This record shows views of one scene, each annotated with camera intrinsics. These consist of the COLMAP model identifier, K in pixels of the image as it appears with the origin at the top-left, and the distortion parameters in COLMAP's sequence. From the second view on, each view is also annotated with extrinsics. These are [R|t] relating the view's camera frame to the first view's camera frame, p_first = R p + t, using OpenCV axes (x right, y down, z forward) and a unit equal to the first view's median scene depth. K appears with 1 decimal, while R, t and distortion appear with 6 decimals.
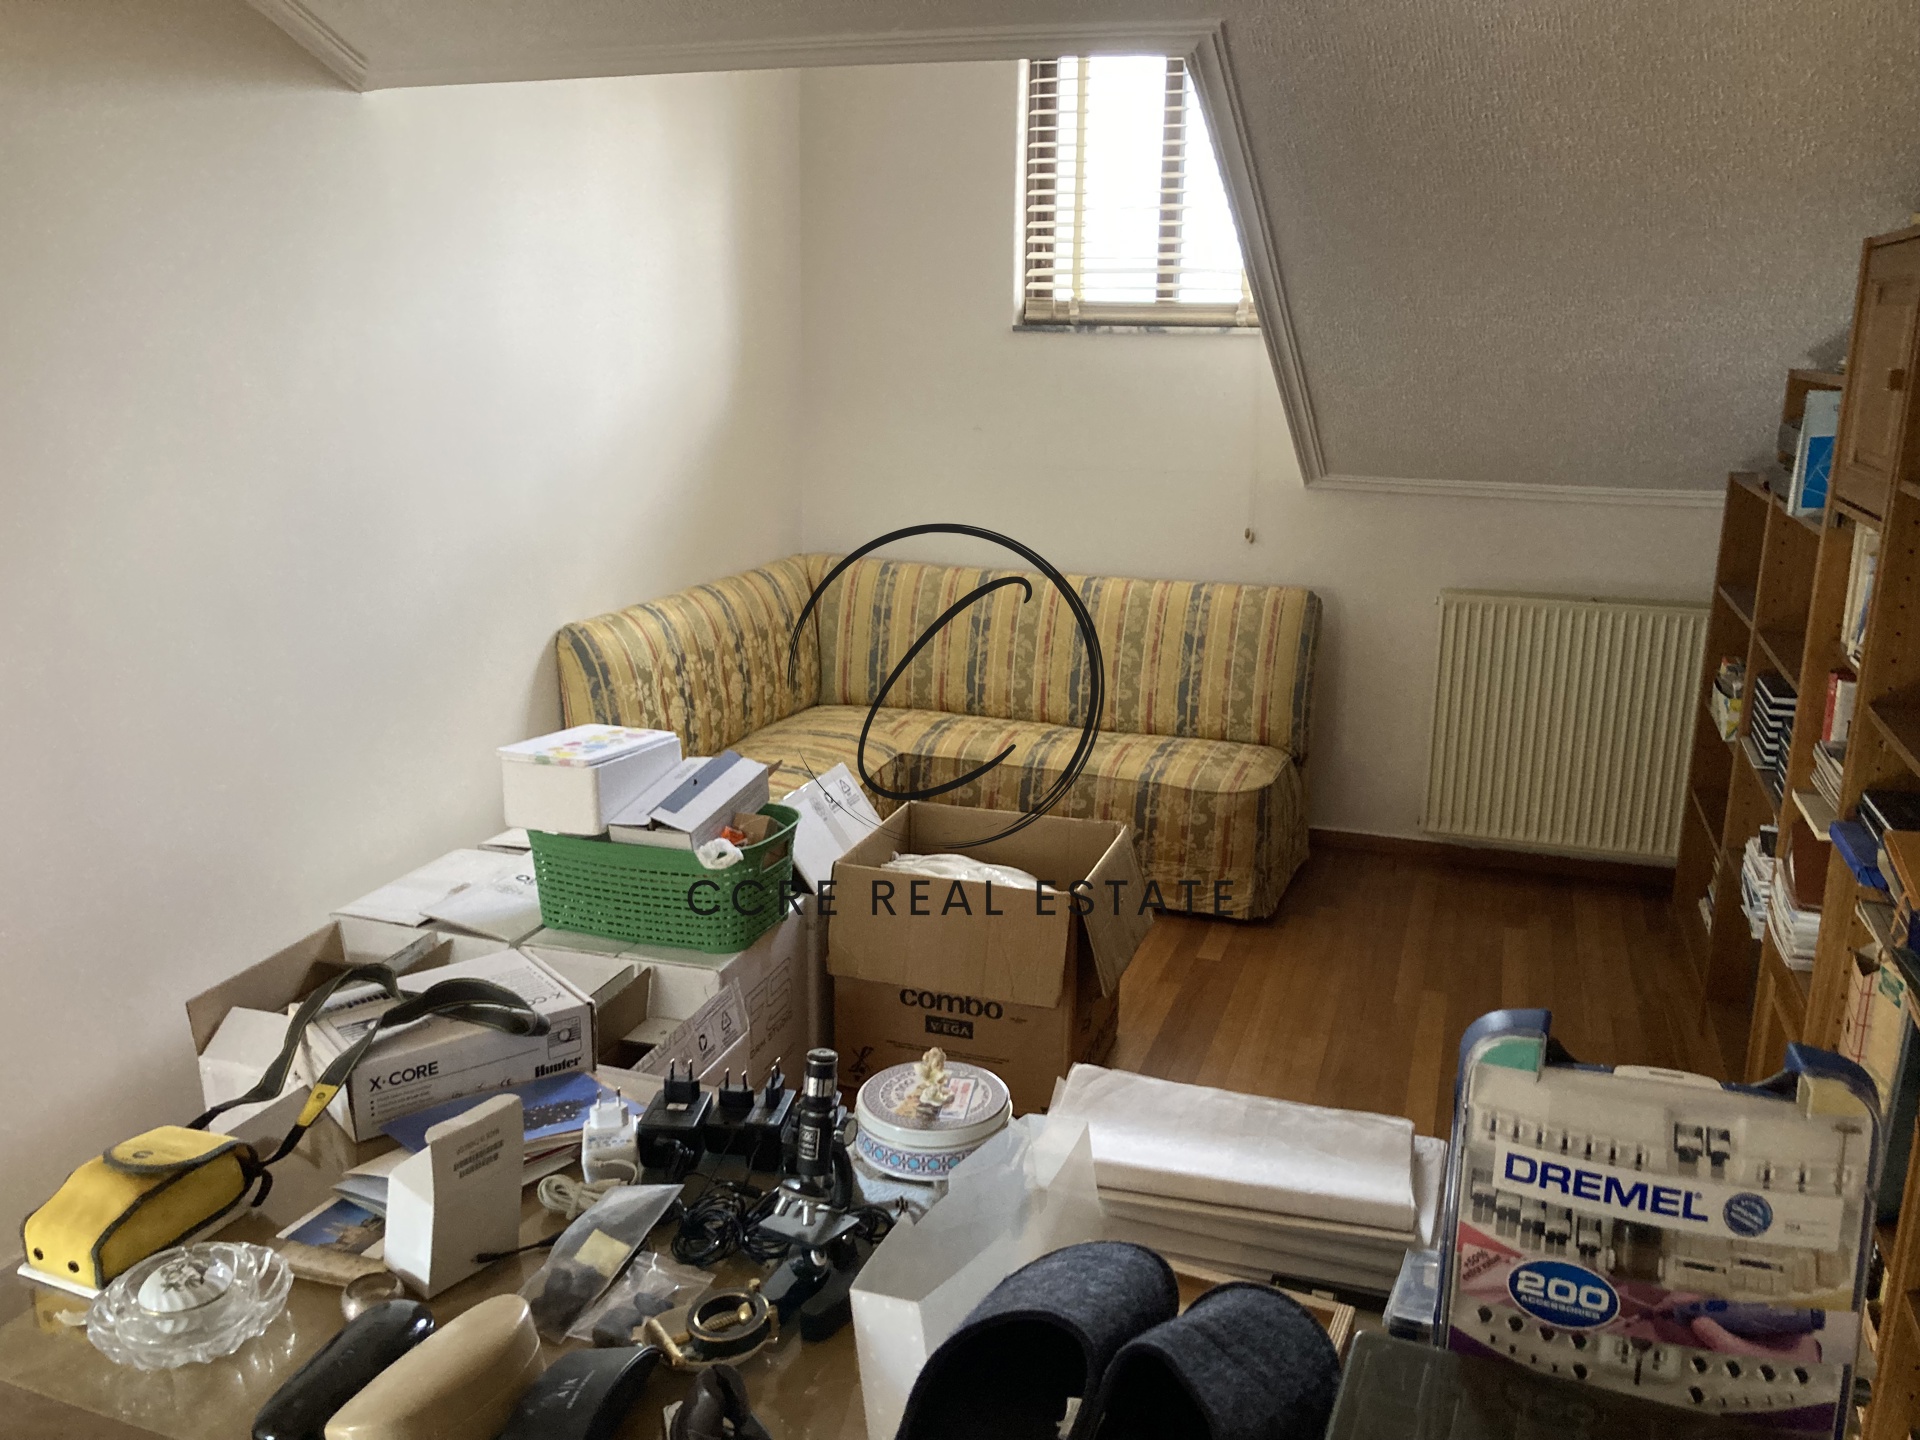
lens RADIAL K [[1582.3, 0, 955.0], [0, 1582.3, 739.2], [0, 0, 1]] dist [-0.009539, -0.001026]
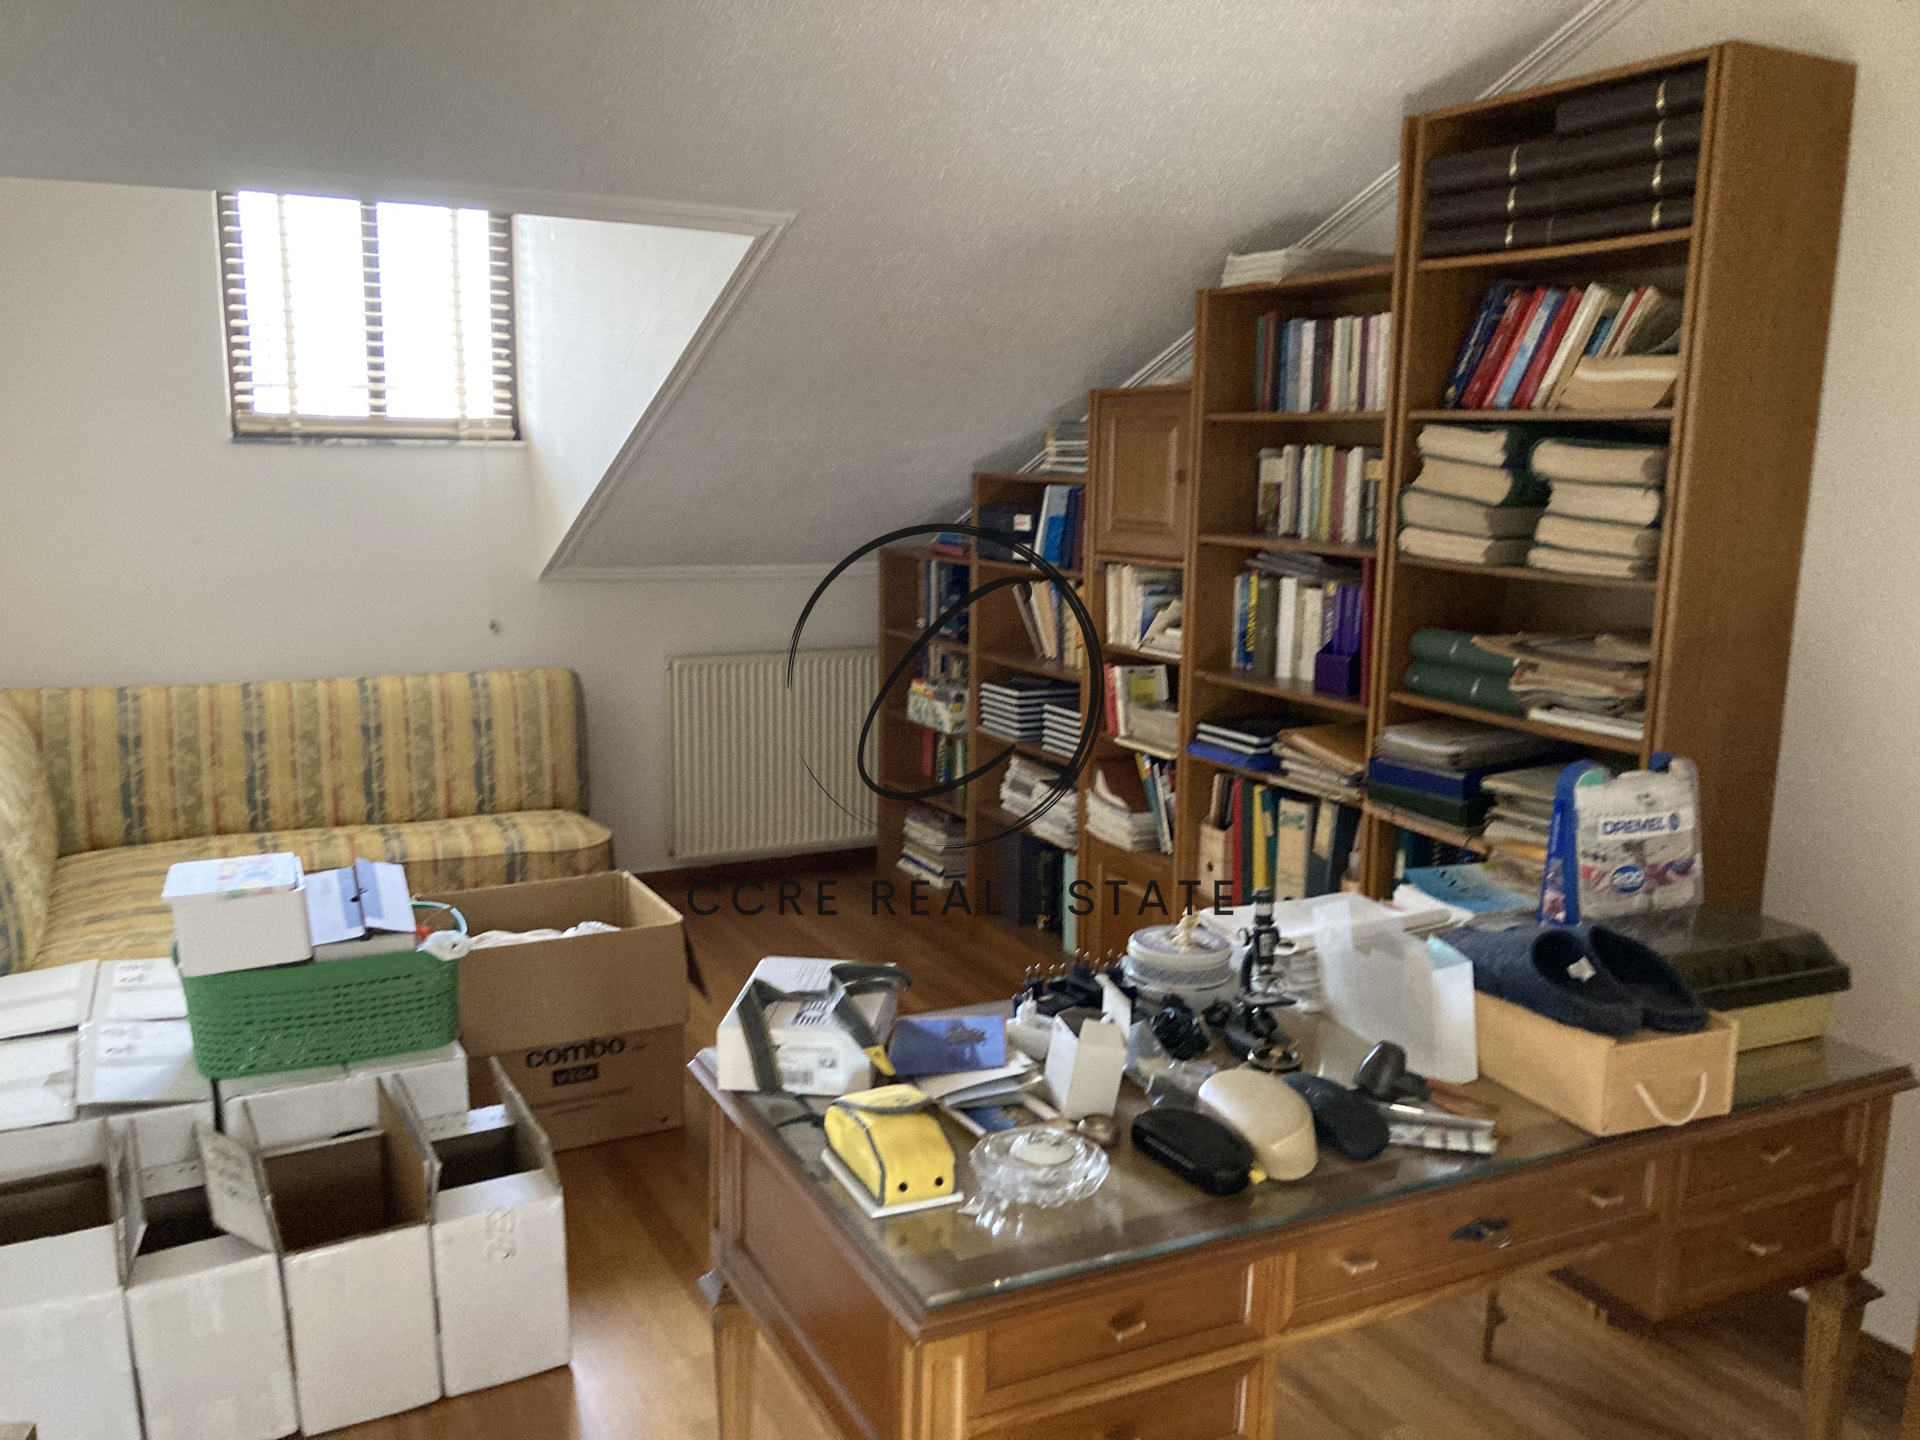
lens RADIAL K [[1582.3, 0, 951.3], [0, 1582.3, 709.6], [0, 0, 1]] dist [-0.009539, -0.001026]
pose [[0.686394, -0.118115, 0.717574, -0.434512], [0.176605, 0.984257, -0.006919, -0.009047], [-0.705460, 0.131477, 0.696448, 0.020314]]
